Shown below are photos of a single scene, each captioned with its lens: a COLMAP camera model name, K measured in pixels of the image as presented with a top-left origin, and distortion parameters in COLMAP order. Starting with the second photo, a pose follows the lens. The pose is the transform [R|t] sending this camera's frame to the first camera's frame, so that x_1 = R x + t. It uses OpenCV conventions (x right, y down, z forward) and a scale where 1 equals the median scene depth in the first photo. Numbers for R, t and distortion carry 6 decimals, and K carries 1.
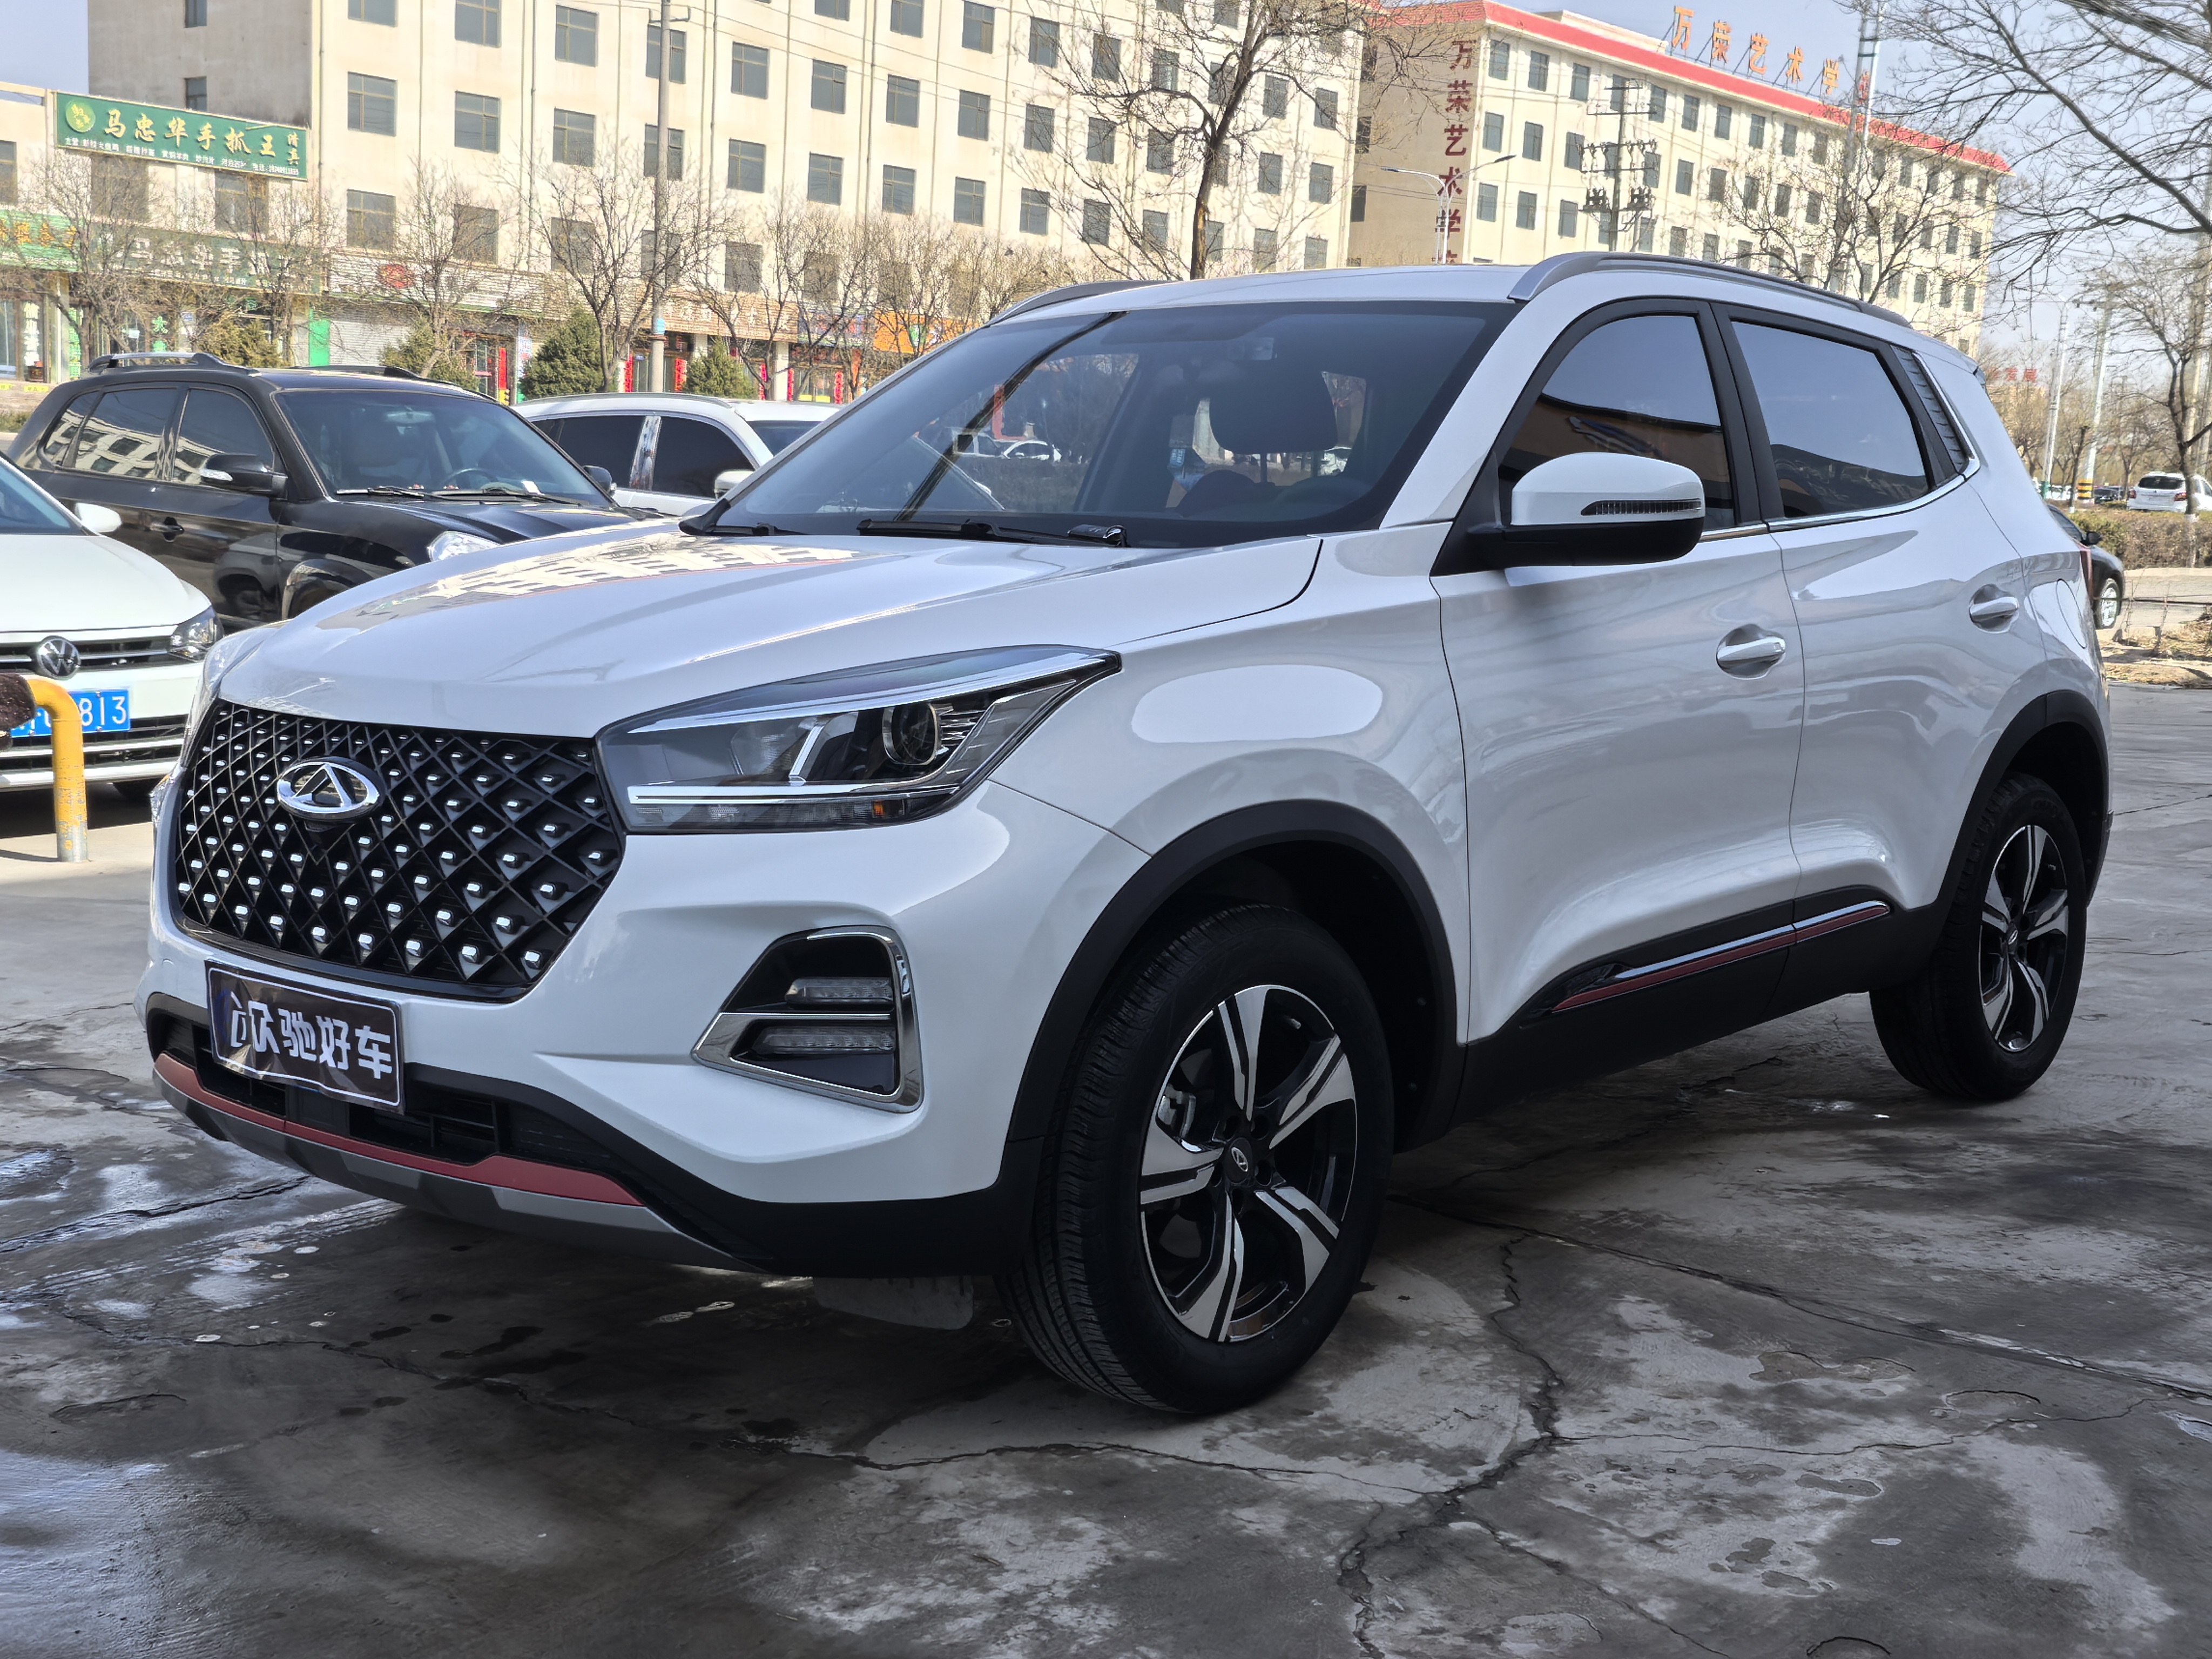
lens RADIAL K [[2564.5, 0, 1113.2], [0, 2564.5, 826.1], [0, 0, 1]] dist [0.064048, 0.000000]
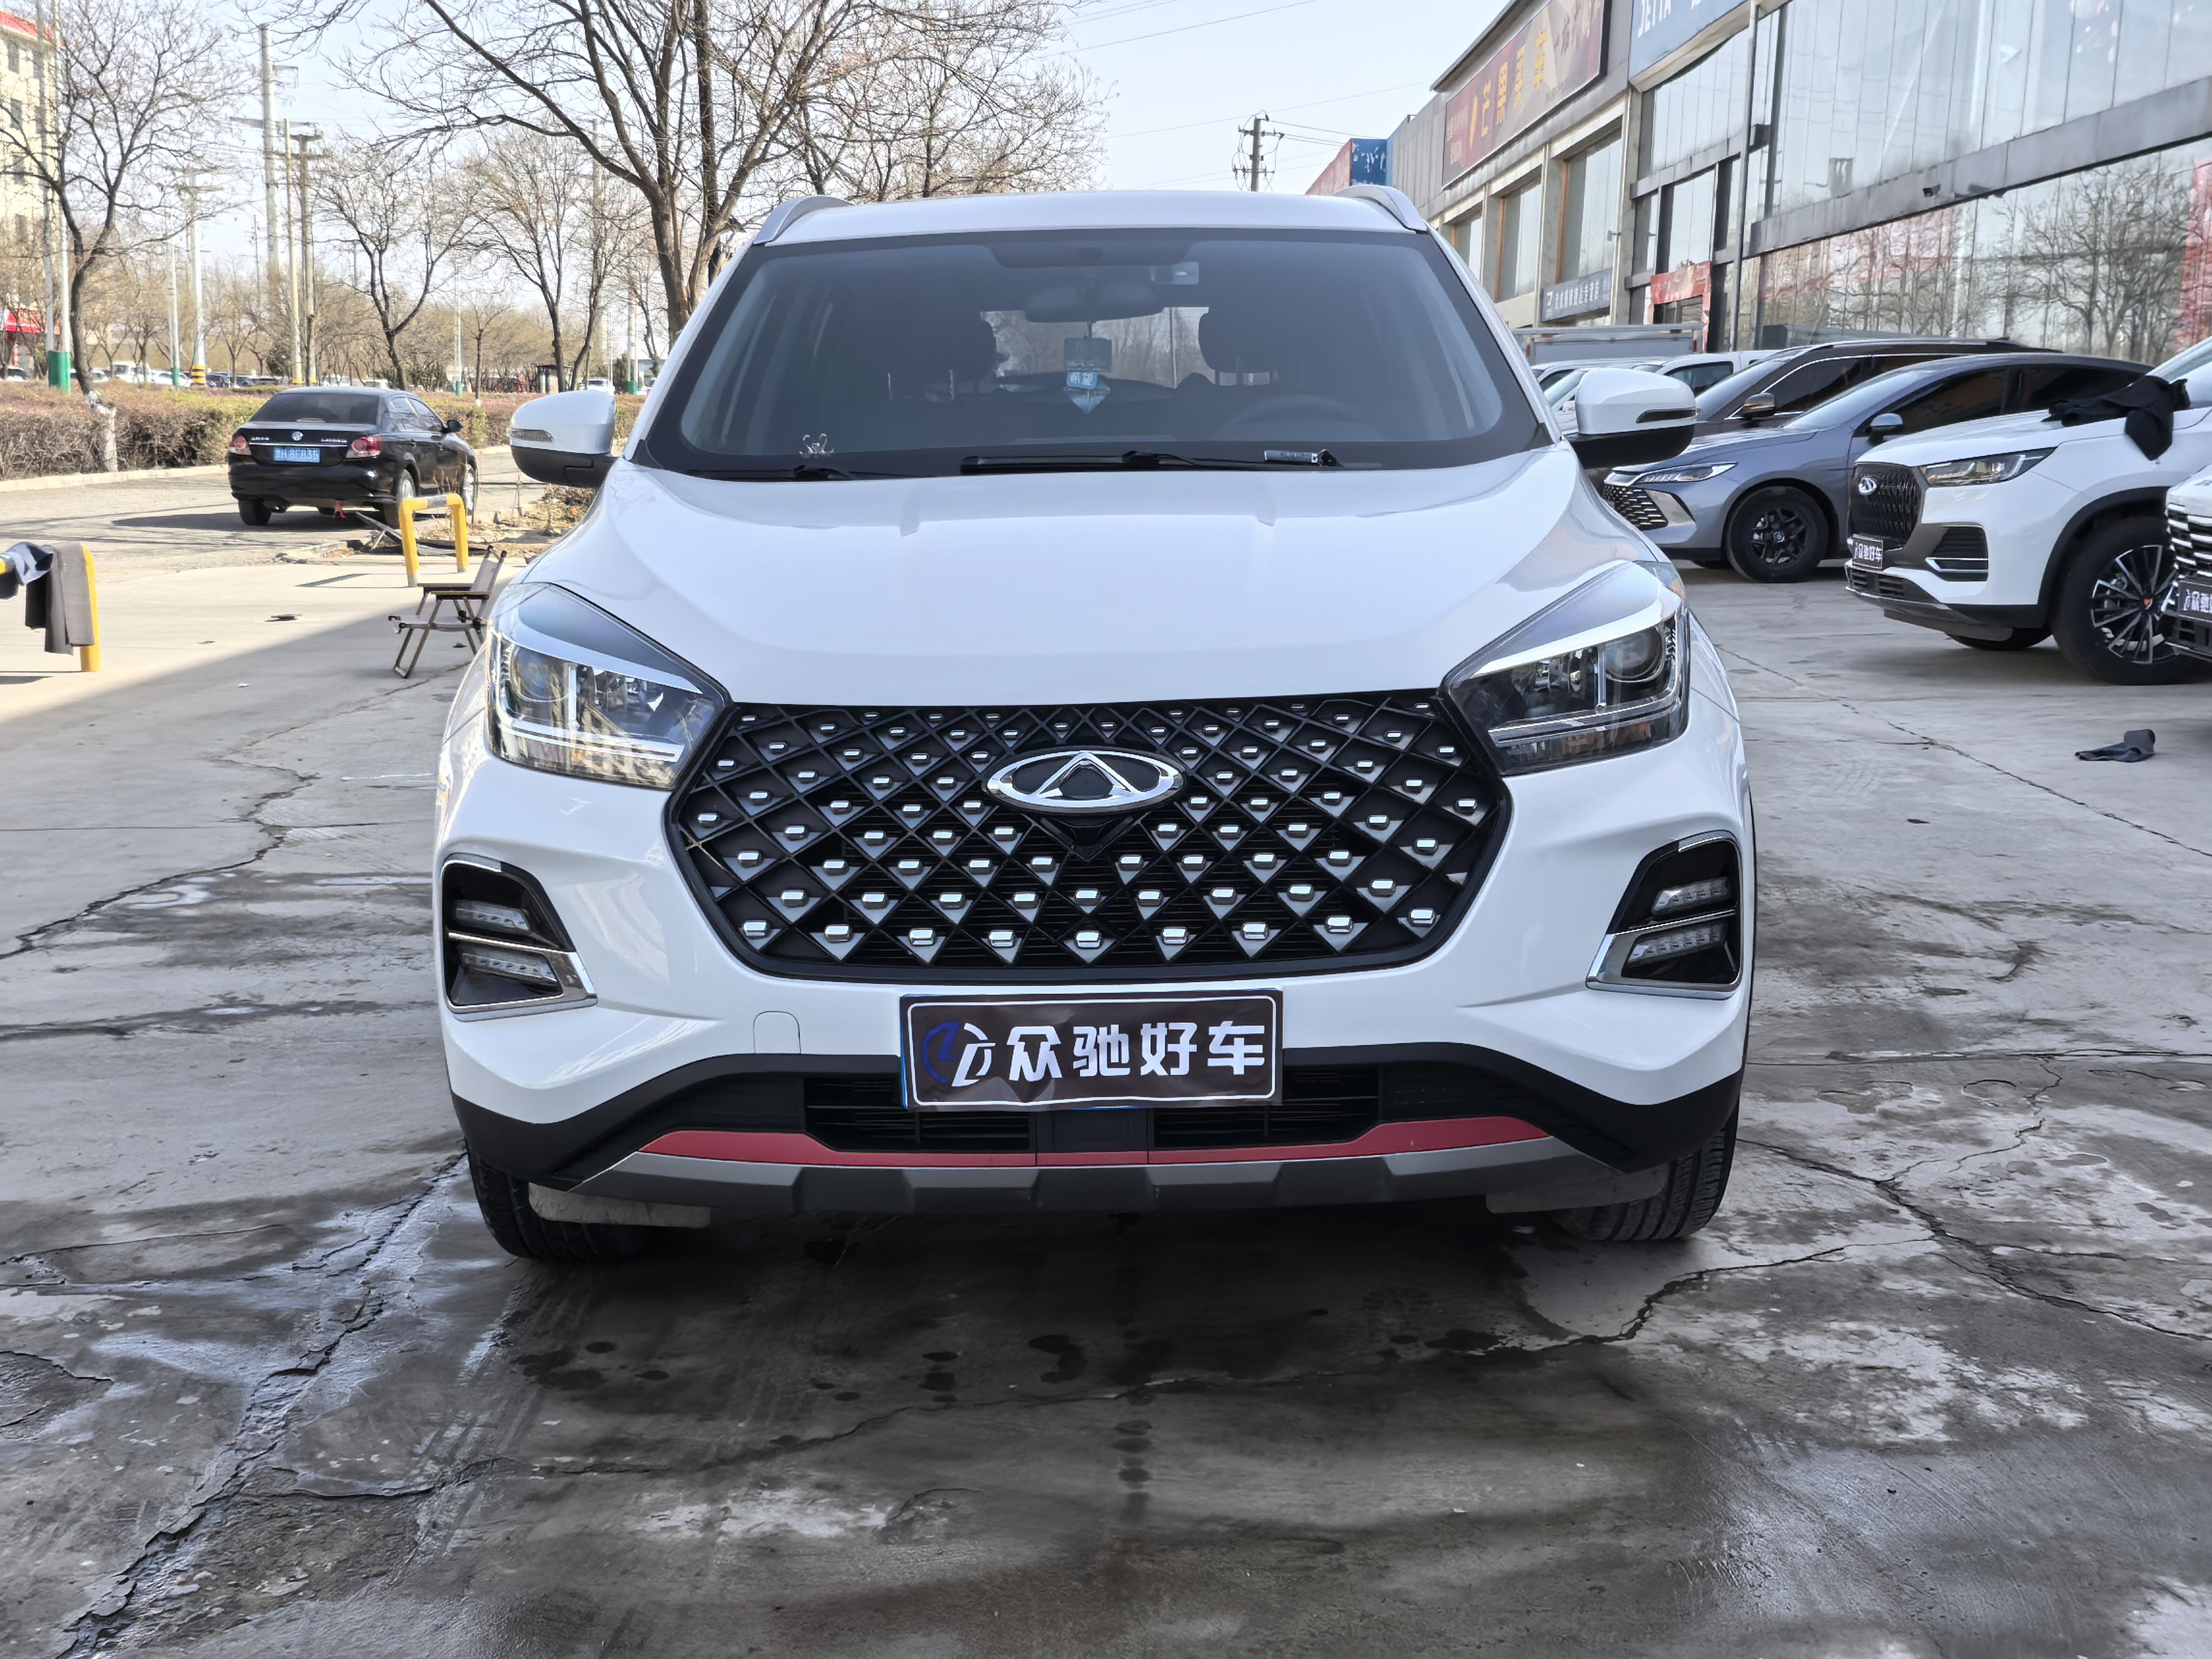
lens RADIAL K [[2564.5, 0, 1103.6], [0, 2564.5, 836.2], [0, 0, 1]] dist [0.064048, 0.000000]
pose [[0.760303, -0.139512, 0.634410, -0.888302], [0.109757, 0.990212, 0.086218, -0.073011], [-0.640229, 0.004079, 0.768173, 0.306174]]
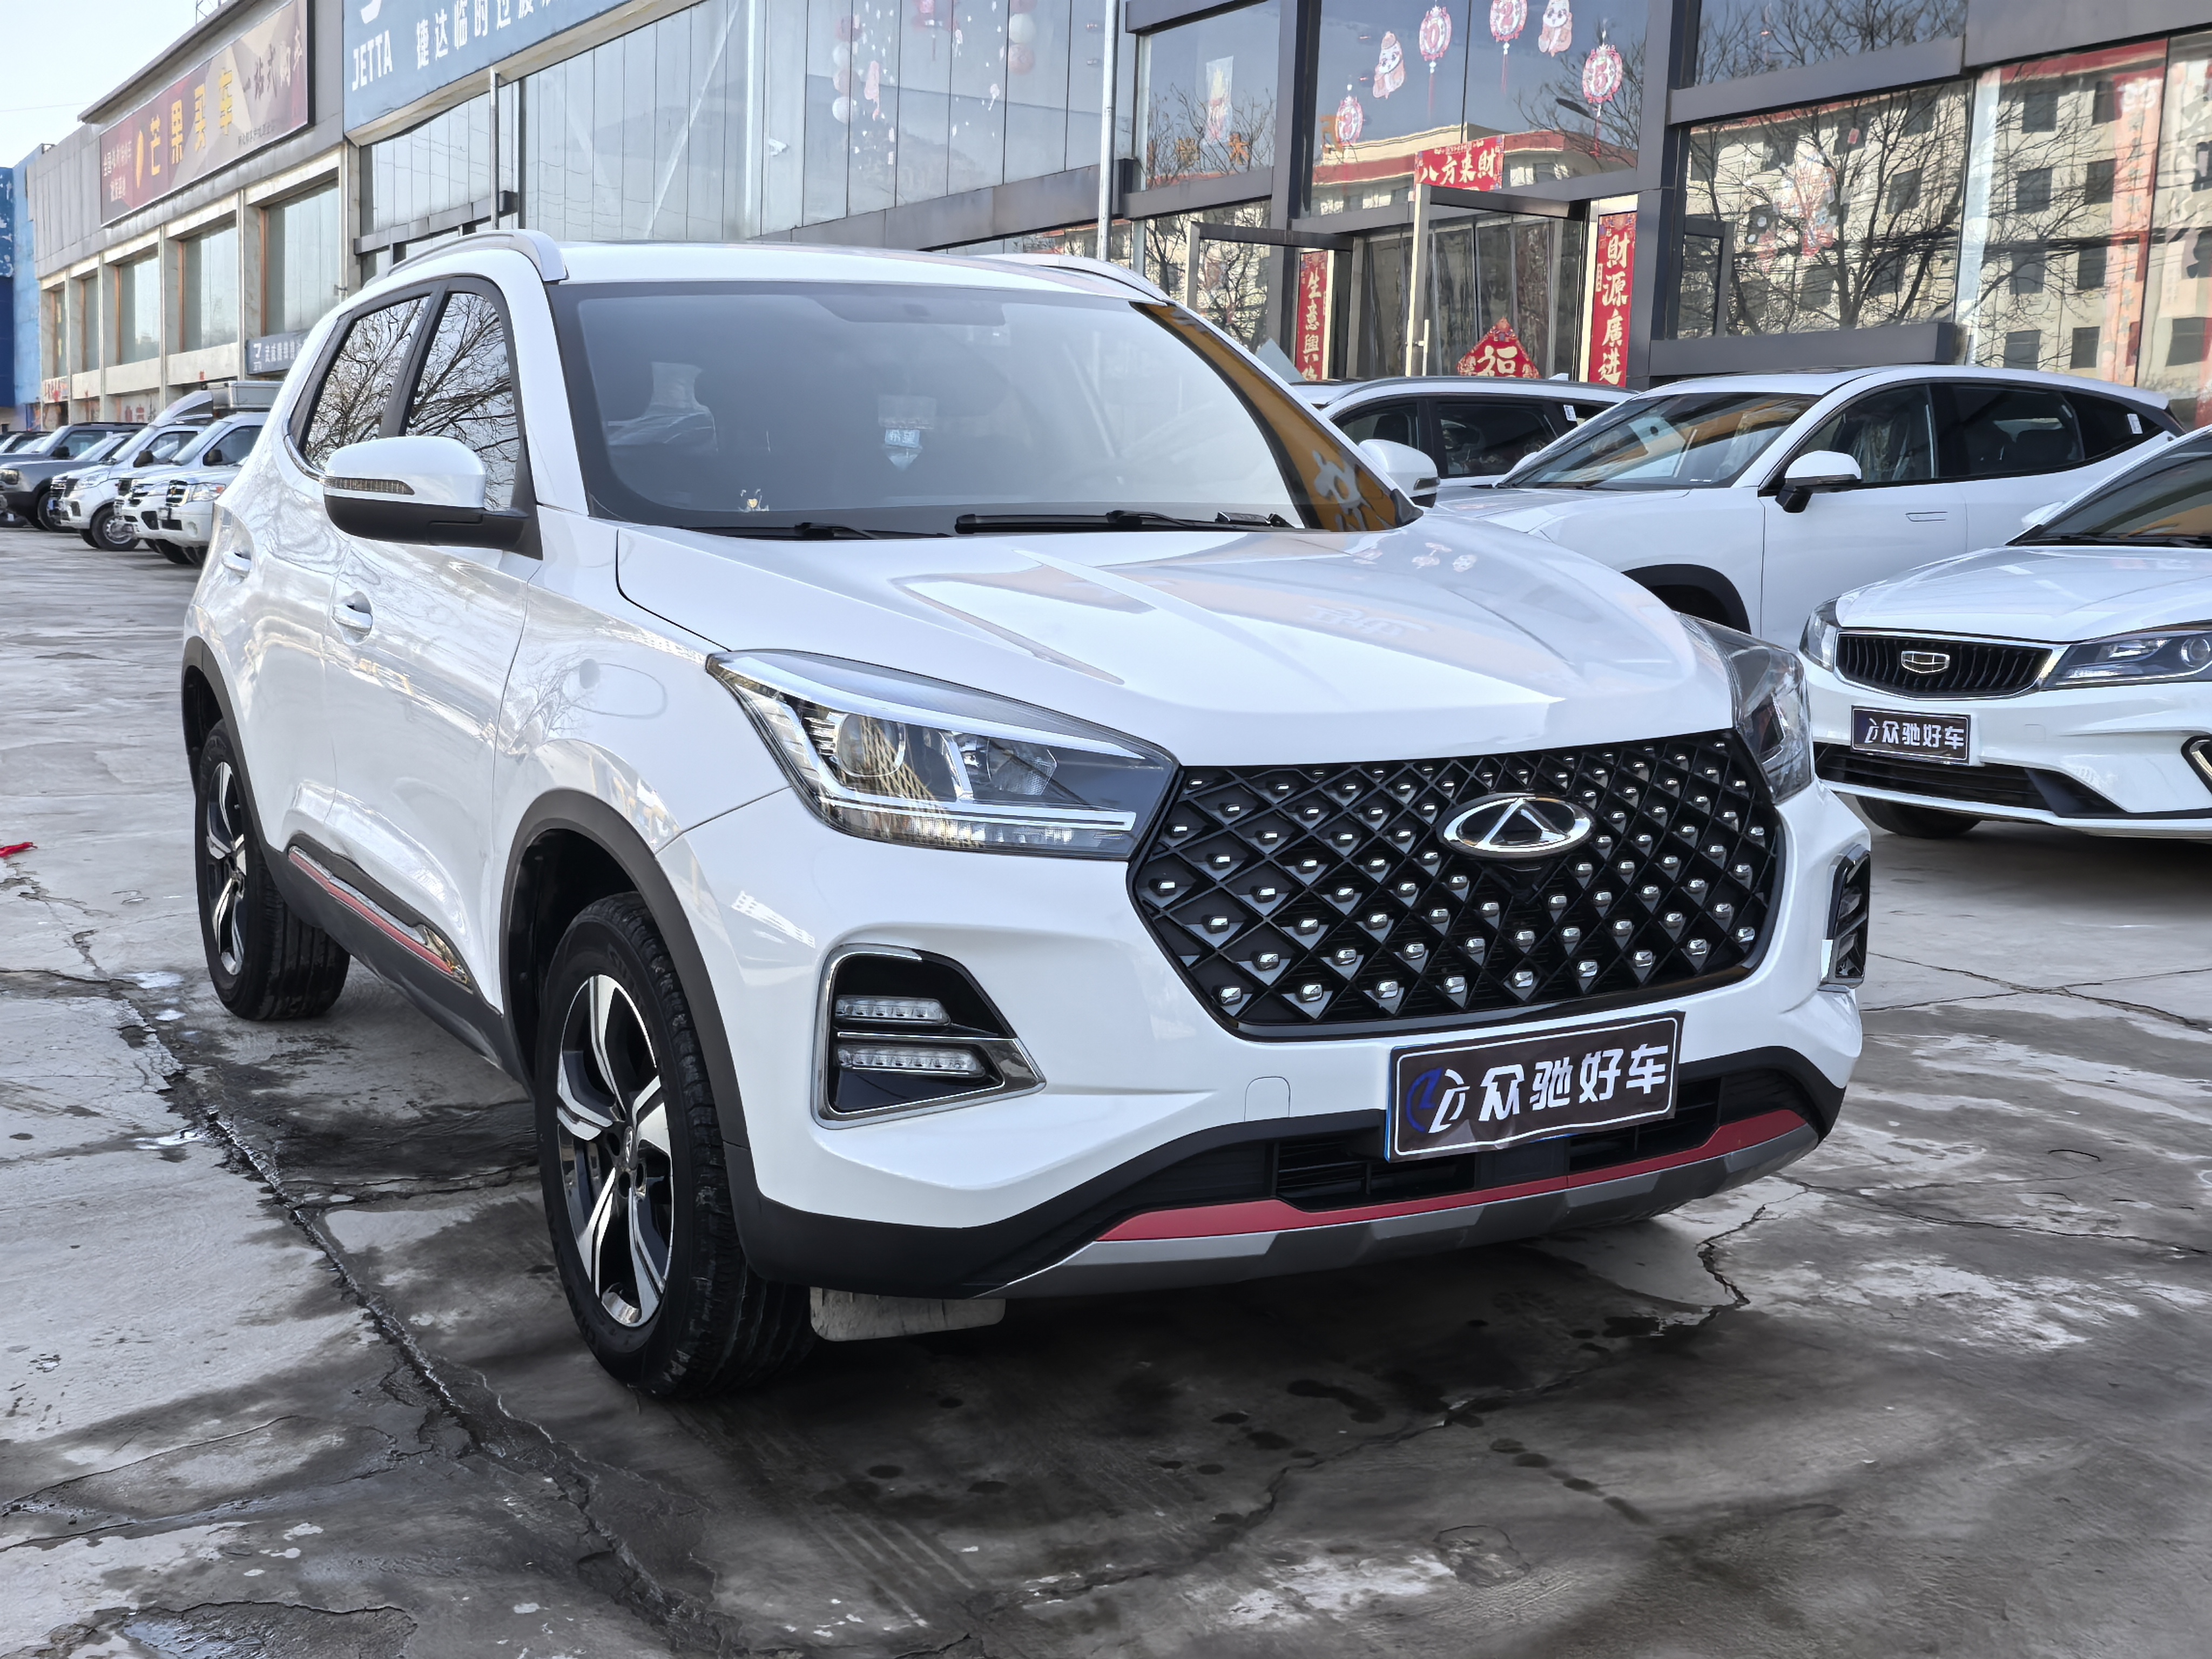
lens RADIAL K [[2564.5, 0, 1107.7], [0, 2564.5, 843.6], [0, 0, 1]] dist [0.064048, 0.000000]
pose [[0.340232, -0.158118, 0.926953, -1.250644], [0.116040, 0.985287, 0.125477, -0.146200], [-0.933154, 0.064873, 0.353574, 0.819650]]
